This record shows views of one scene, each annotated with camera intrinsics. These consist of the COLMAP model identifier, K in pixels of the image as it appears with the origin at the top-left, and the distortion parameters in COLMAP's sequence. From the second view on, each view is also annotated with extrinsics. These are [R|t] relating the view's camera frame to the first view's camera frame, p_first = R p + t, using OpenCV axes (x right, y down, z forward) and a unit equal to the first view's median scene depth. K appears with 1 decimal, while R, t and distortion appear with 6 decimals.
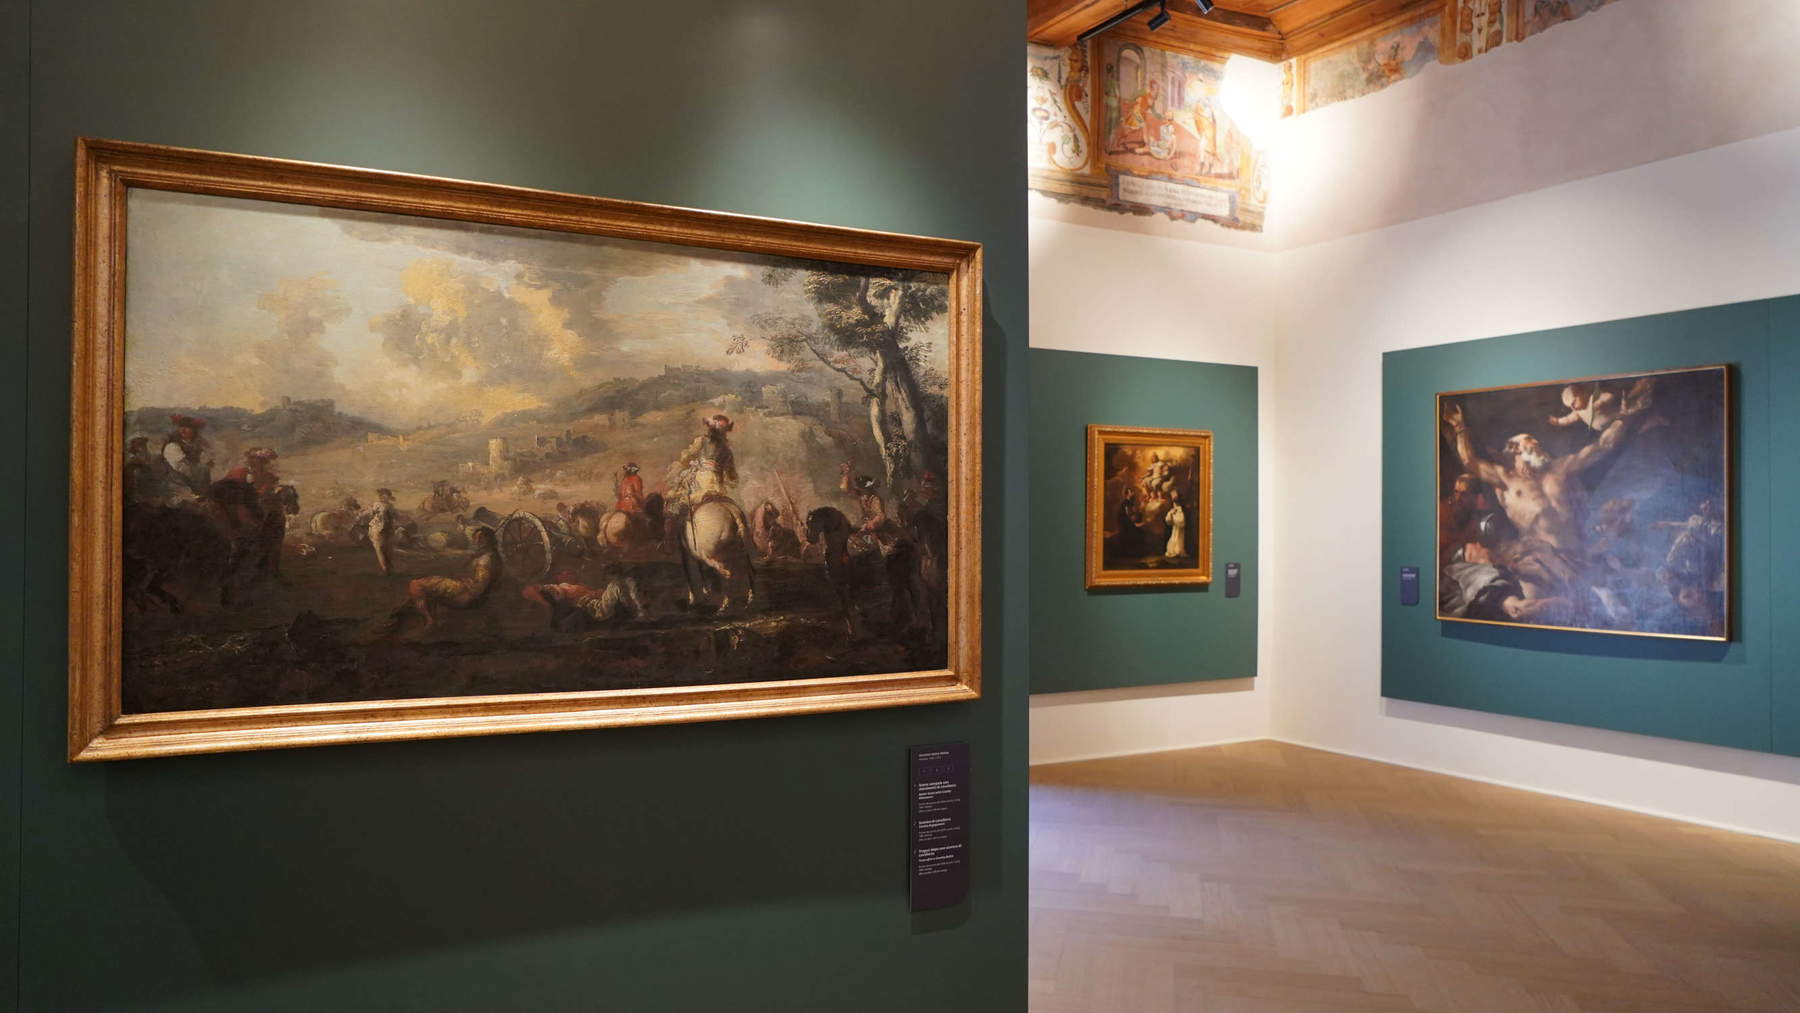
lens RADIAL K [[1195.2, 0, 900.0], [0, 1195.2, 506.5], [0, 0, 1]] dist [-0.029328, 0.001898]
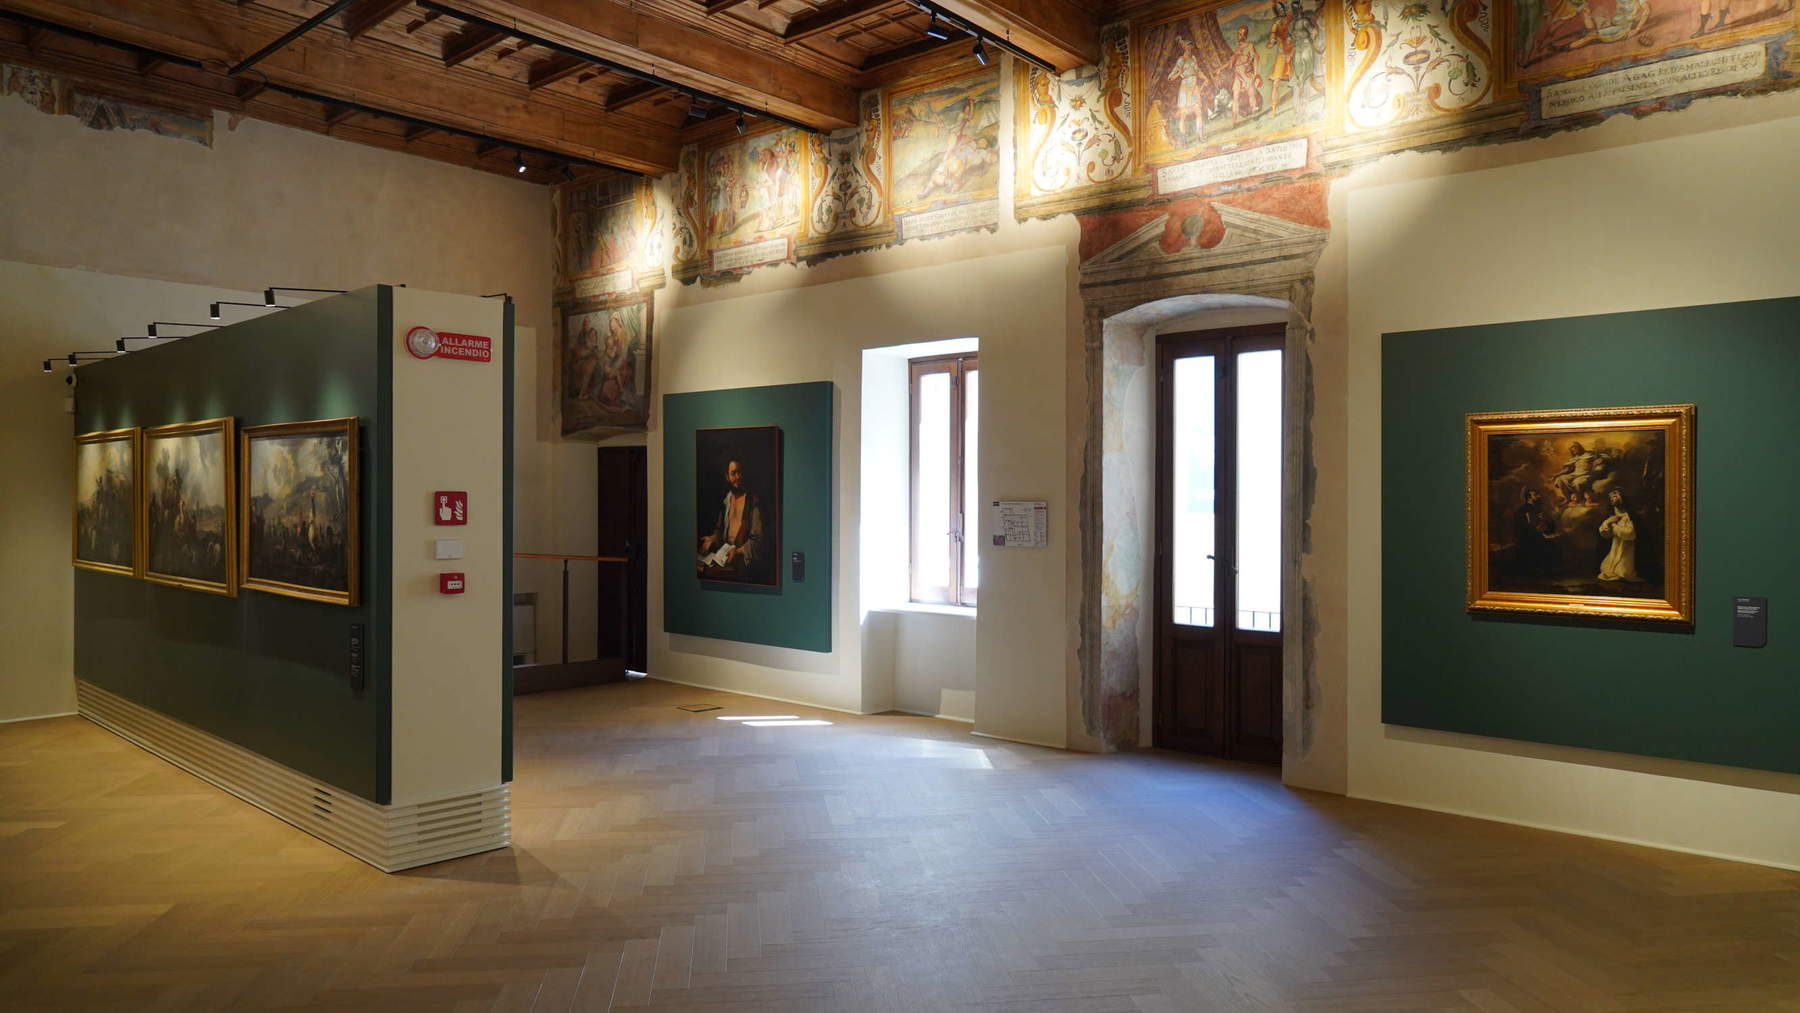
lens RADIAL K [[1180.3, 0, 900.0], [0, 1180.3, 506.5], [0, 0, 1]] dist [0.002718, 0.001875]
pose [[0.364478, 0.002744, -0.931208, 0.776493], [0.008789, 0.999941, 0.006387, -0.012951], [0.931171, -0.010512, 0.364432, 0.333240]]
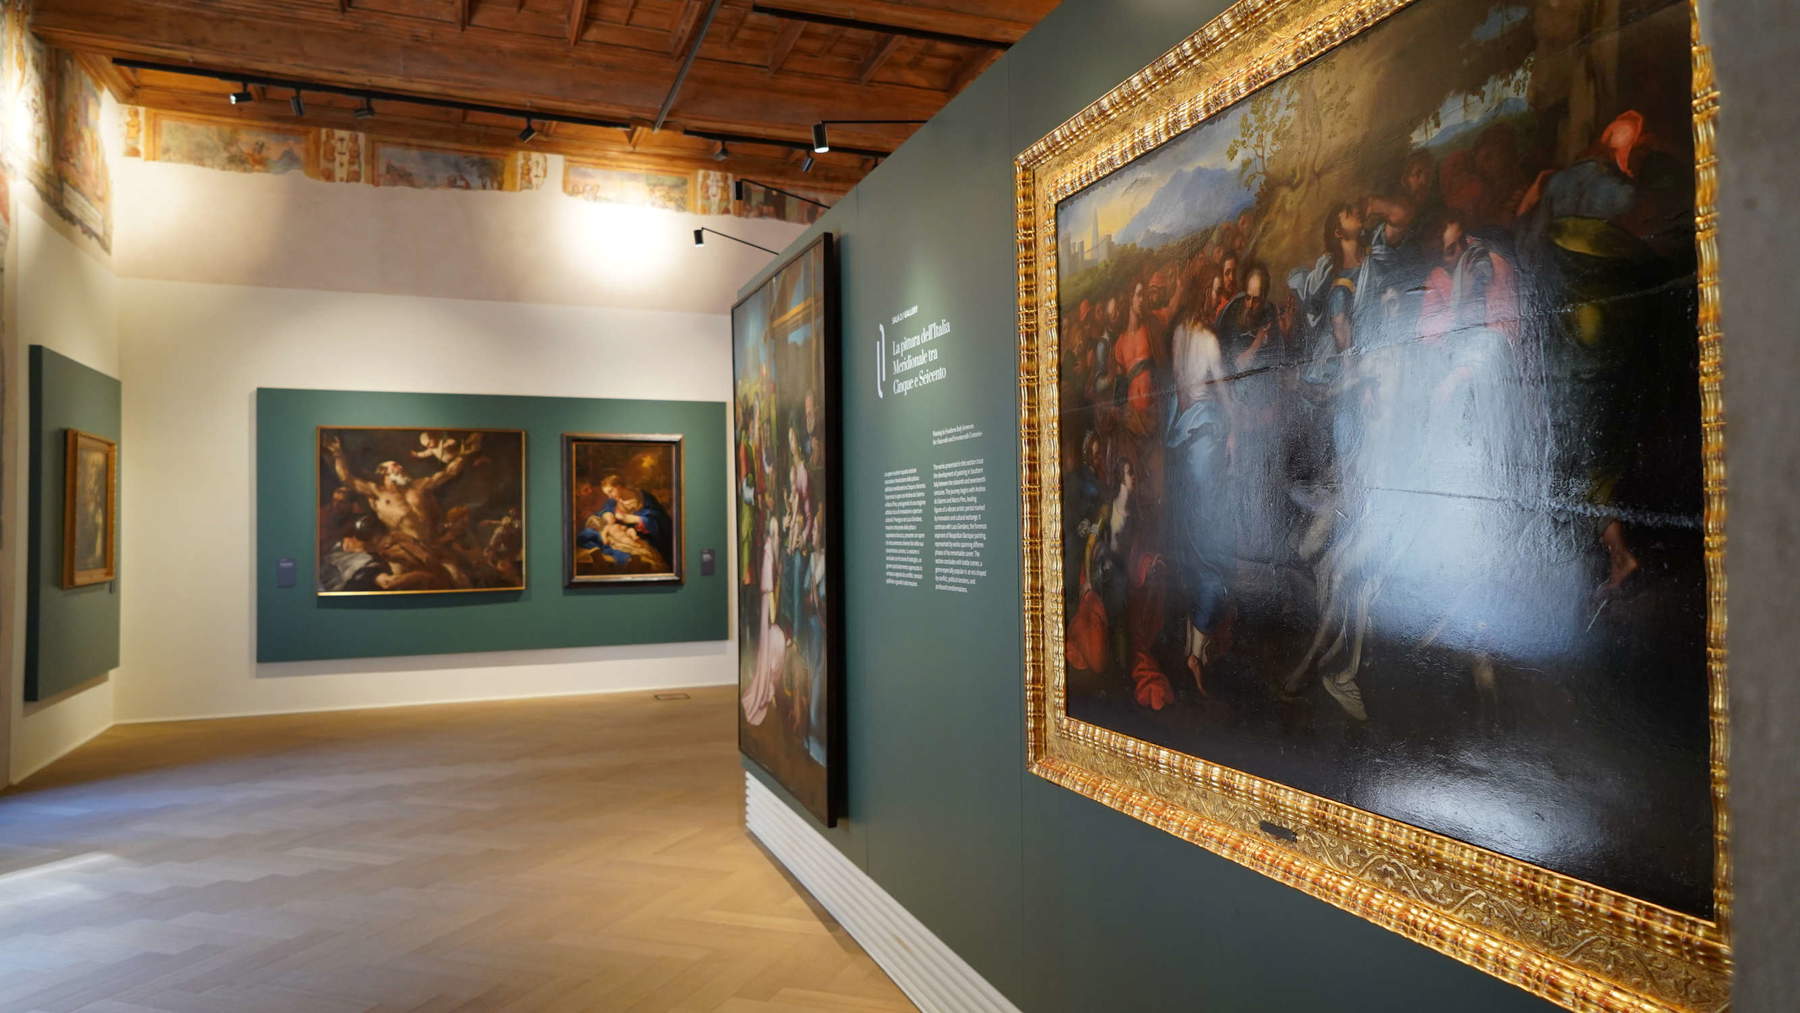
lens RADIAL K [[1195.2, 0, 900.0], [0, 1195.2, 506.5], [0, 0, 1]] dist [-0.029328, 0.001898]
pose [[0.111319, 0.011206, 0.993722, -0.750498], [-0.000957, 0.999937, -0.011169, 0.008720], [-0.993784, 0.000292, 0.111322, 0.188936]]
